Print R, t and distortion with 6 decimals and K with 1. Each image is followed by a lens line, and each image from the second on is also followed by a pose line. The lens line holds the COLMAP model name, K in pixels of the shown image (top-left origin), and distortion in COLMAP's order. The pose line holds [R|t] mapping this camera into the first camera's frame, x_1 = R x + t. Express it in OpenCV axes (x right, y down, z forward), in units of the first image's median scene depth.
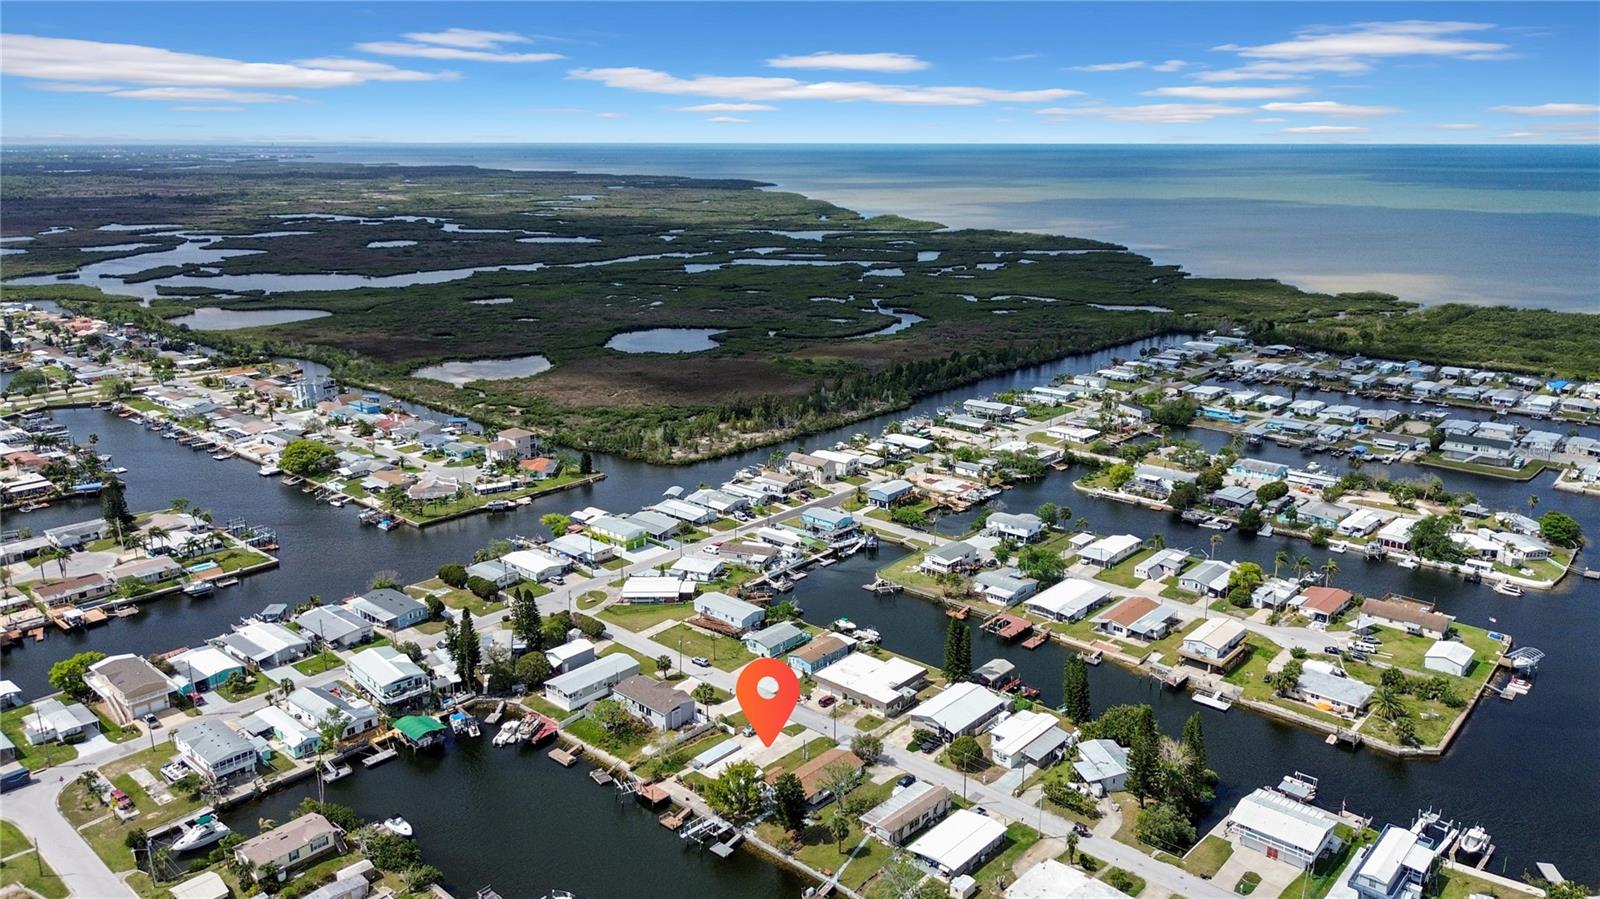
lens RADIAL K [[1125.5, 0, 803.6], [0, 1125.5, 480.7], [0, 0, 1]] dist [0.095492, -0.117751]
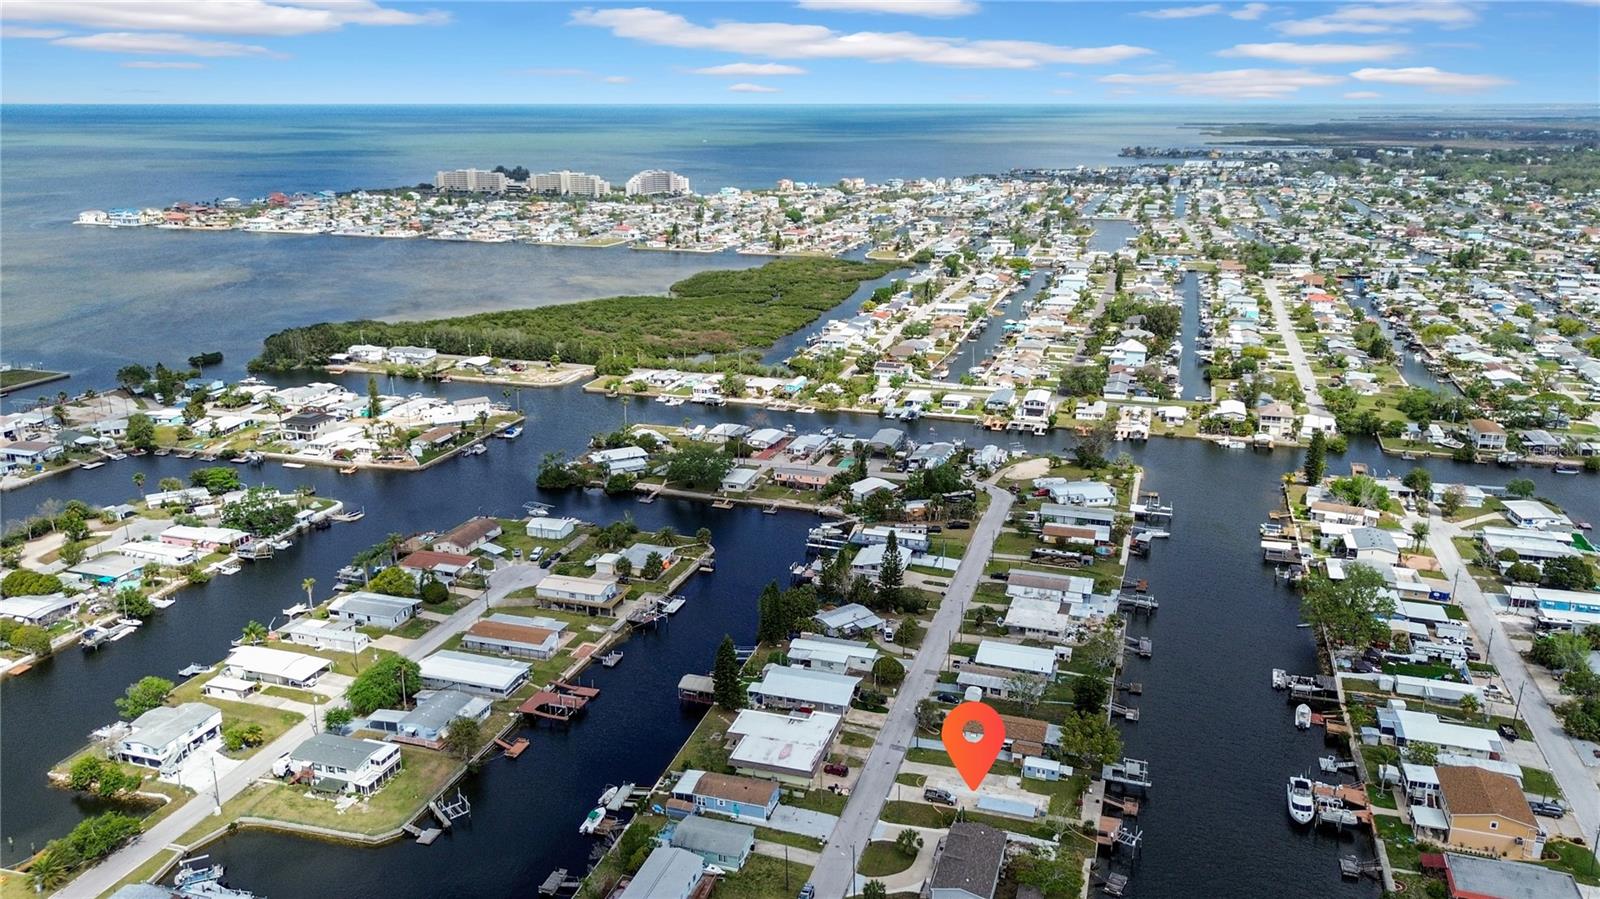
lens RADIAL K [[1159.3, 0, 800.0], [0, 1159.3, 449.5], [0, 0, 1]] dist [0.096106, -0.118810]
pose [[-0.406524, -0.261979, 0.875274, -0.500190], [0.265763, 0.882675, 0.387629, -0.269628], [-0.874133, 0.390195, -0.289204, 0.889506]]
